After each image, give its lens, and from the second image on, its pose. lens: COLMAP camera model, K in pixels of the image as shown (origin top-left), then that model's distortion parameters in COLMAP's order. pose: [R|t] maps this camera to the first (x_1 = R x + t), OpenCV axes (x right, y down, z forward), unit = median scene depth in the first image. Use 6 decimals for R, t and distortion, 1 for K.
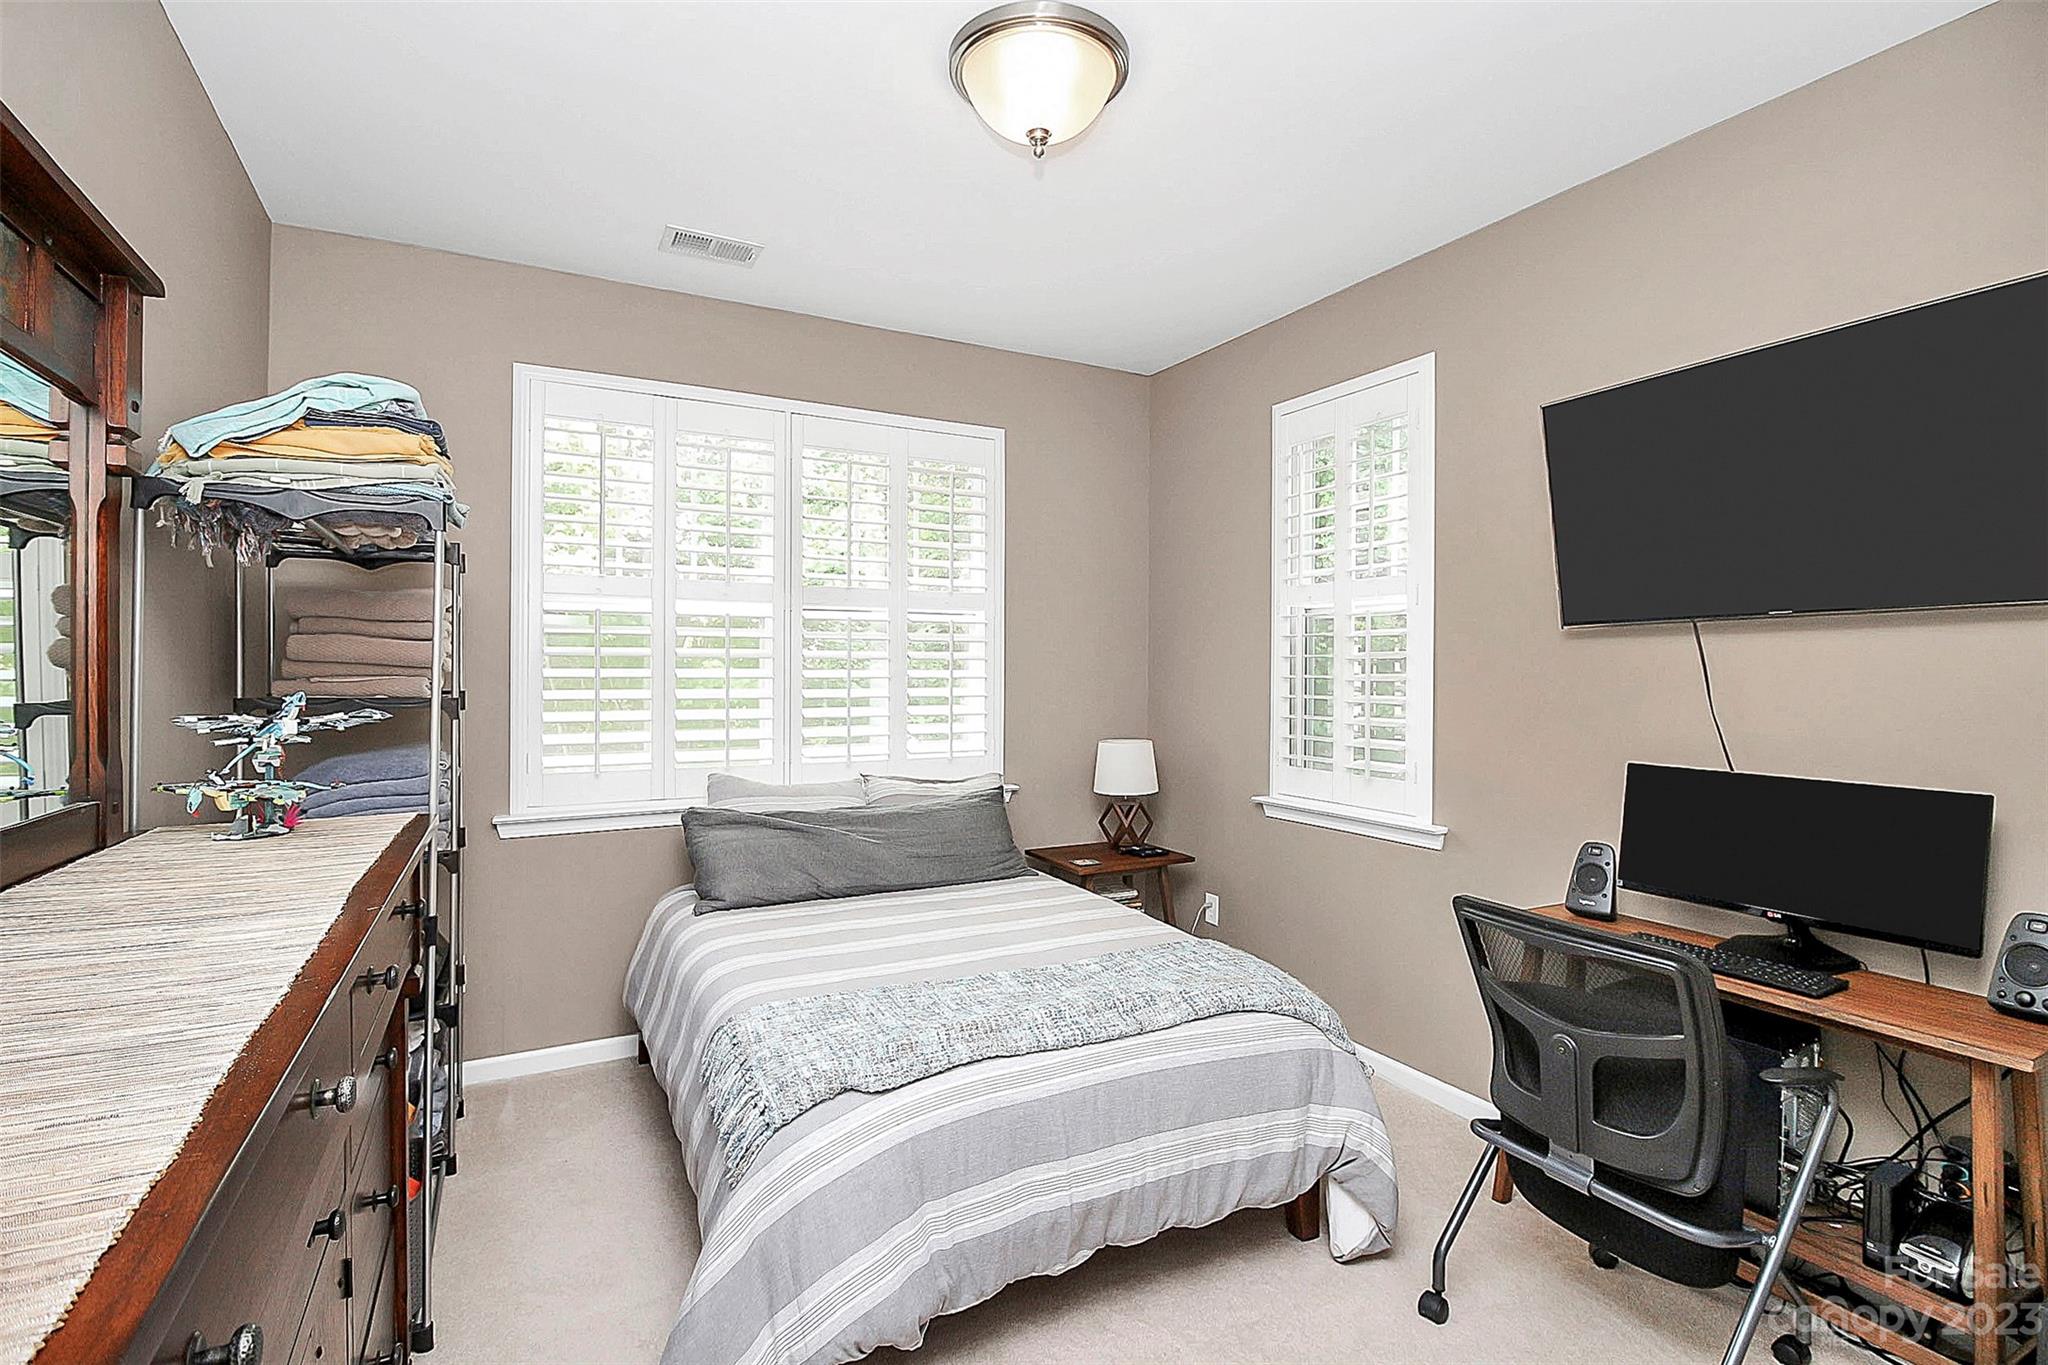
lens RADIAL K [[962.5, 0, 1018.3], [0, 962.5, 675.4], [0, 0, 1]] dist [-0.004185, -0.001315]
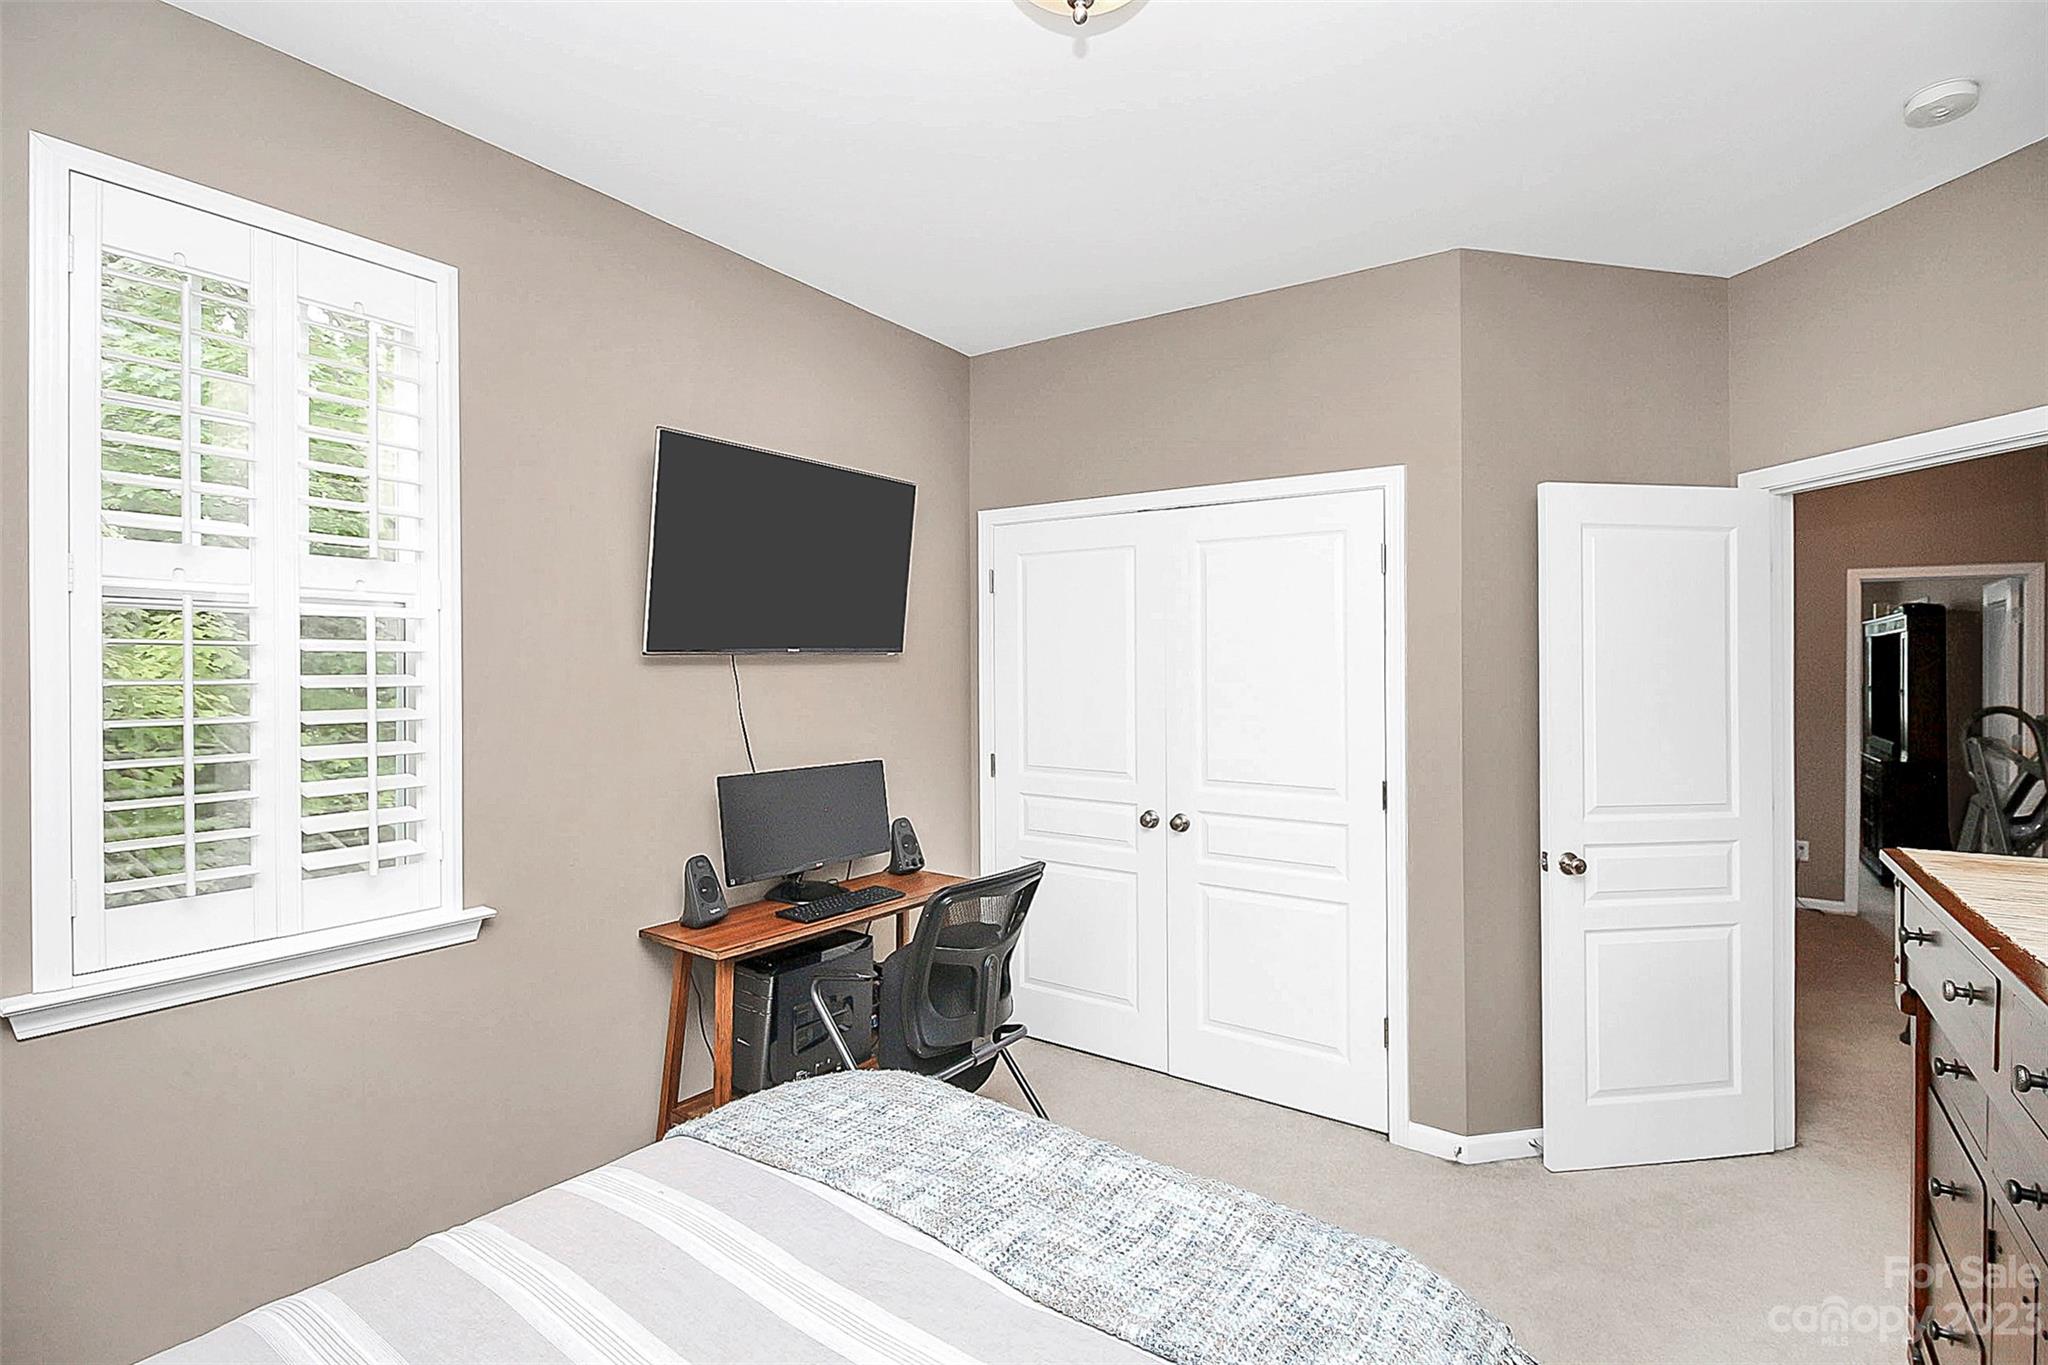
lens RADIAL K [[962.5, 0, 1016.3], [0, 962.5, 675.0], [0, 0, 1]] dist [-0.004185, -0.001315]
pose [[-0.455136, -0.011348, 0.890349, -0.503007], [0.002192, 0.999901, 0.013865, -0.042406], [-0.890419, 0.008262, -0.455067, 1.146558]]
